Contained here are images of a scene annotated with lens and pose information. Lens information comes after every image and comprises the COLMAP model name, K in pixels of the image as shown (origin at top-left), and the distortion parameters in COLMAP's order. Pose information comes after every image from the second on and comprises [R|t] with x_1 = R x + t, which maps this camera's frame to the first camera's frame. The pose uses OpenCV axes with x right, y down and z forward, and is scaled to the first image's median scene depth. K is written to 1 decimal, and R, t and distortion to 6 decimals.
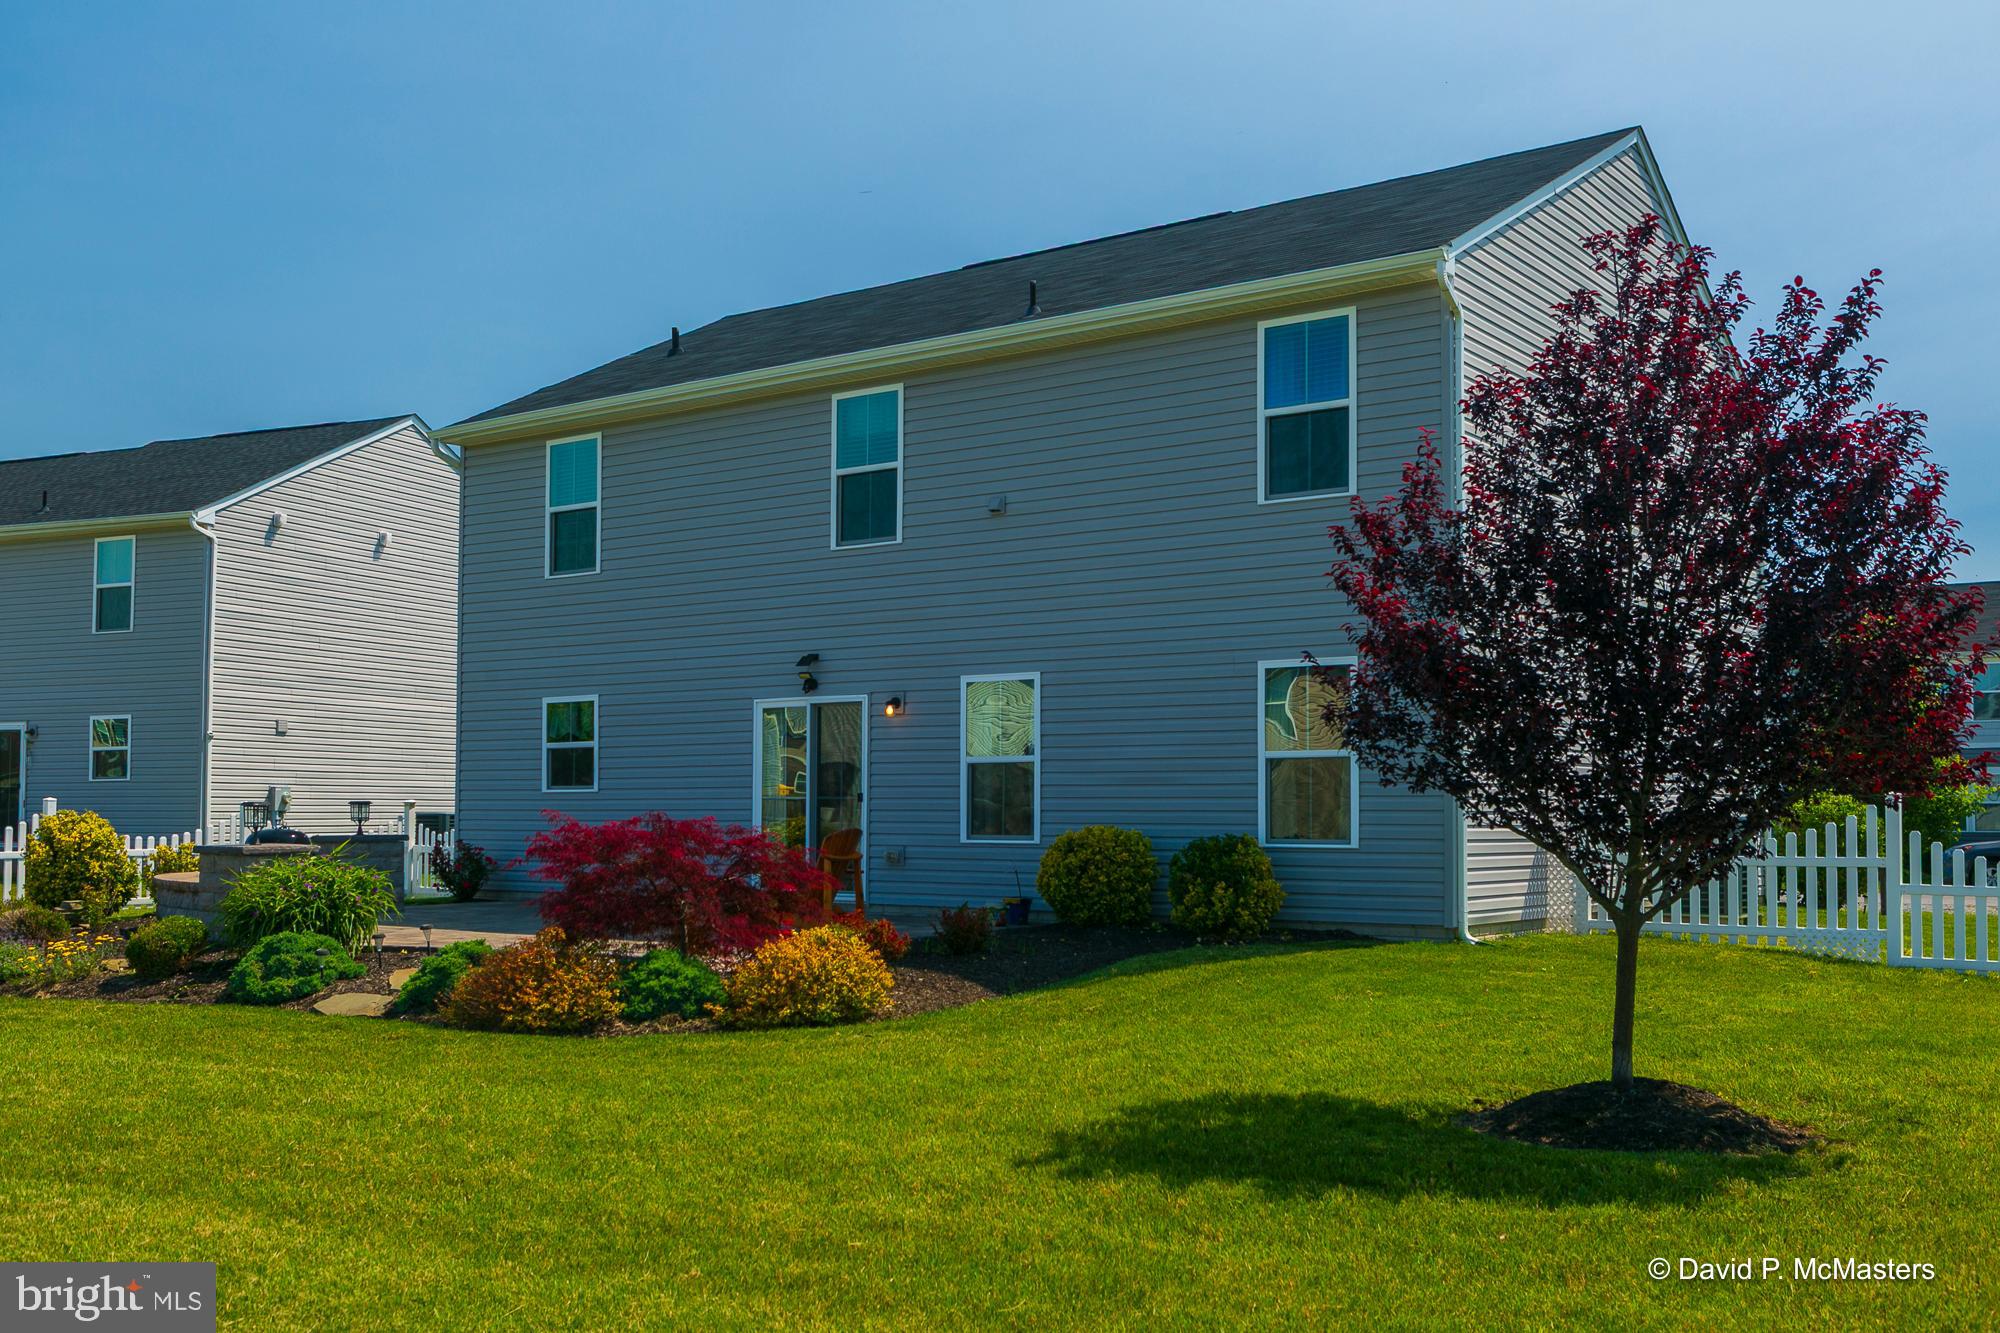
lens RADIAL K [[1890.6, 0, 1000.0], [0, 1890.6, 666.5], [0, 0, 1]] dist [0.034715, -0.035555]
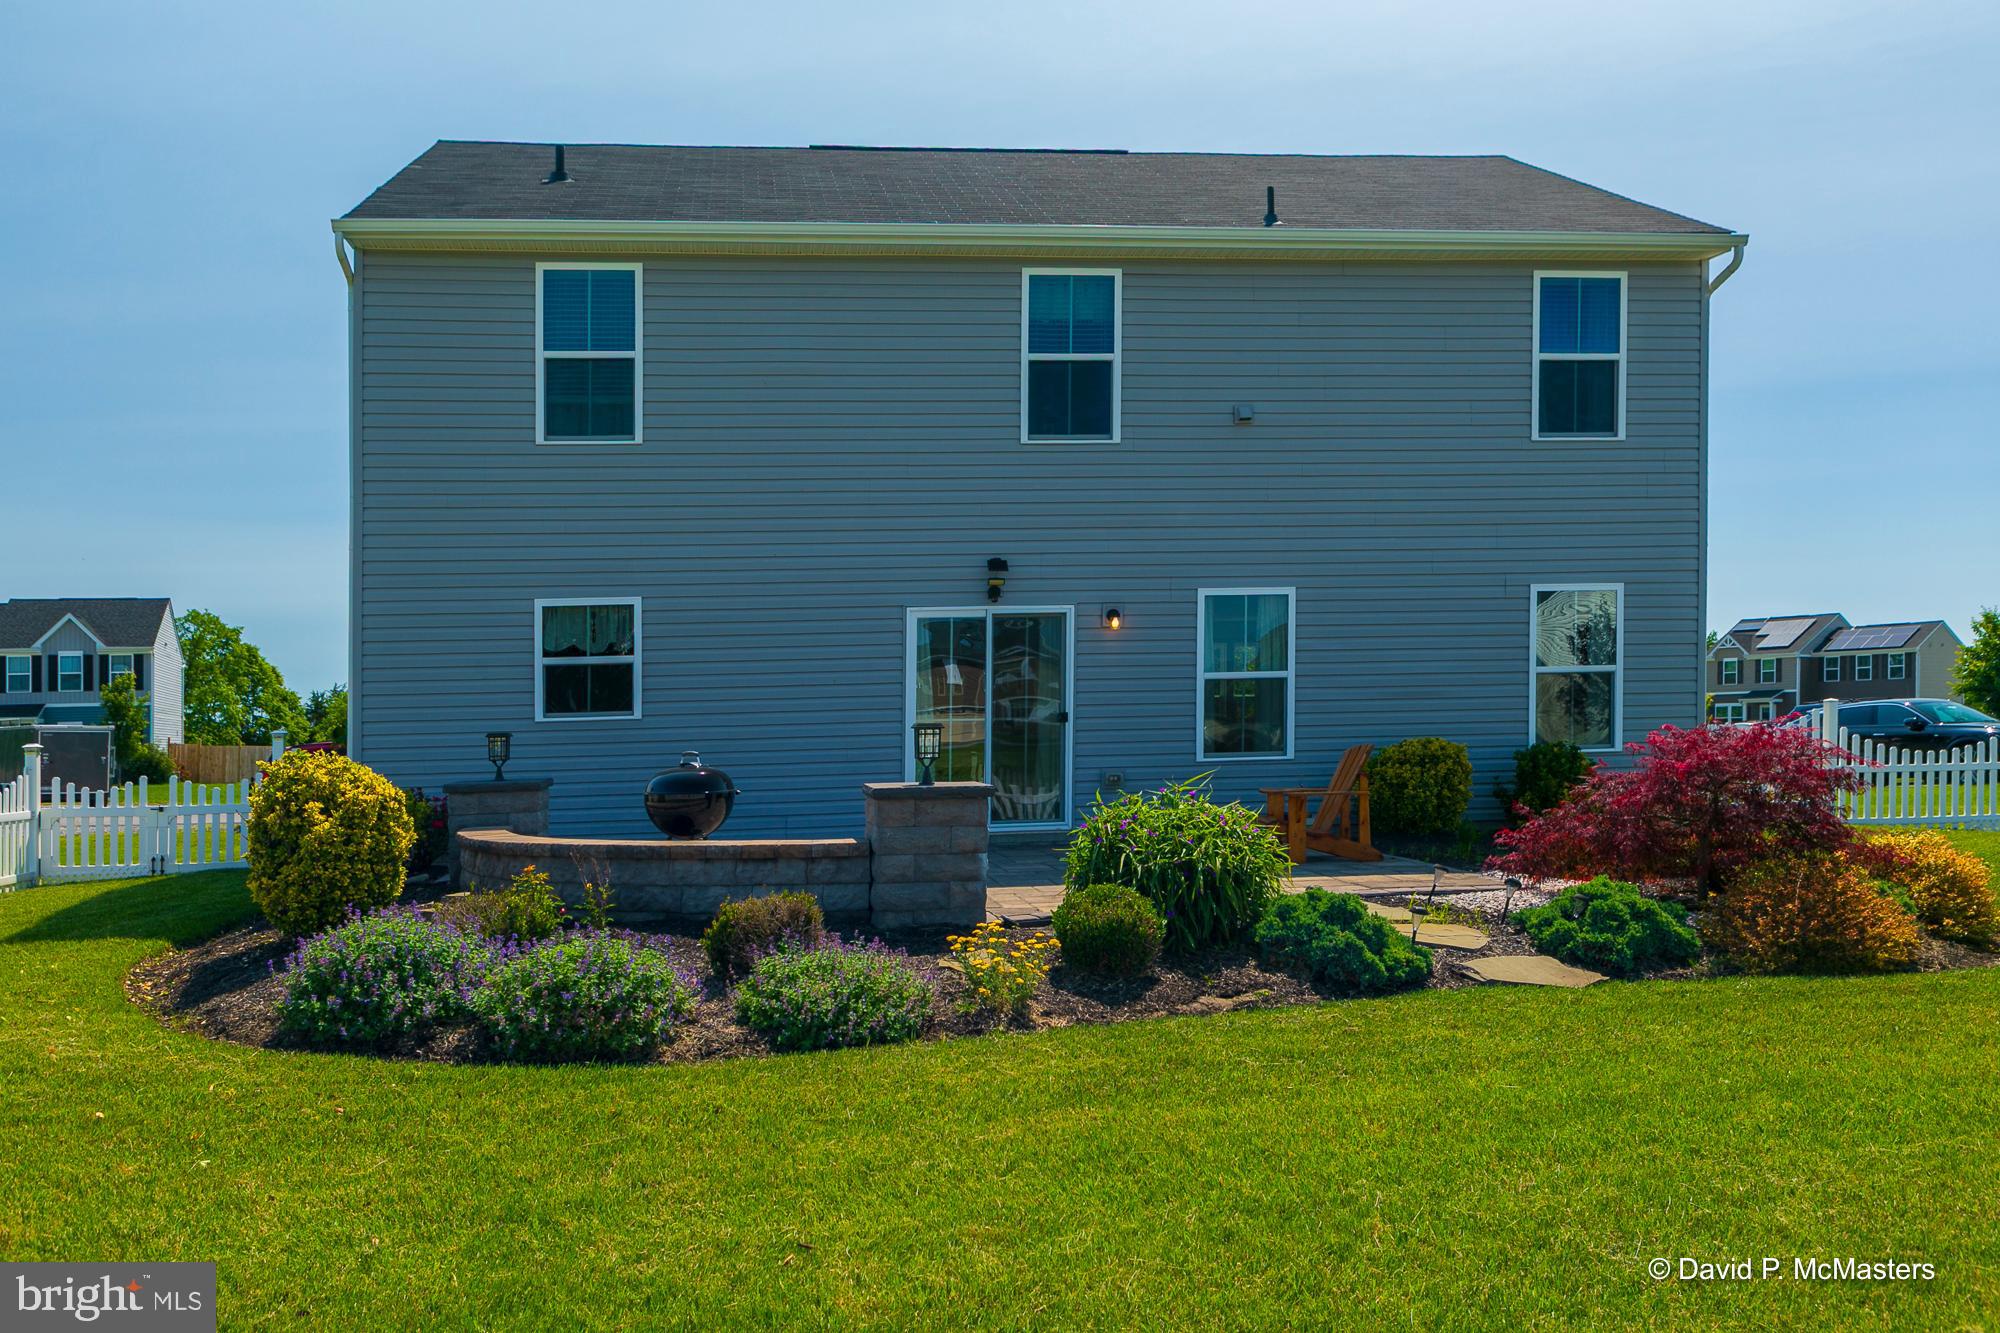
lens RADIAL K [[1649.7, 0, 930.8], [0, 1649.7, 712.3], [0, 0, 1]] dist [0.007954, 0.016220]
pose [[0.738090, -0.009595, 0.674634, -0.660316], [-0.025042, 0.998820, 0.041603, 0.034644], [-0.674237, -0.047601, 0.736979, 0.455142]]
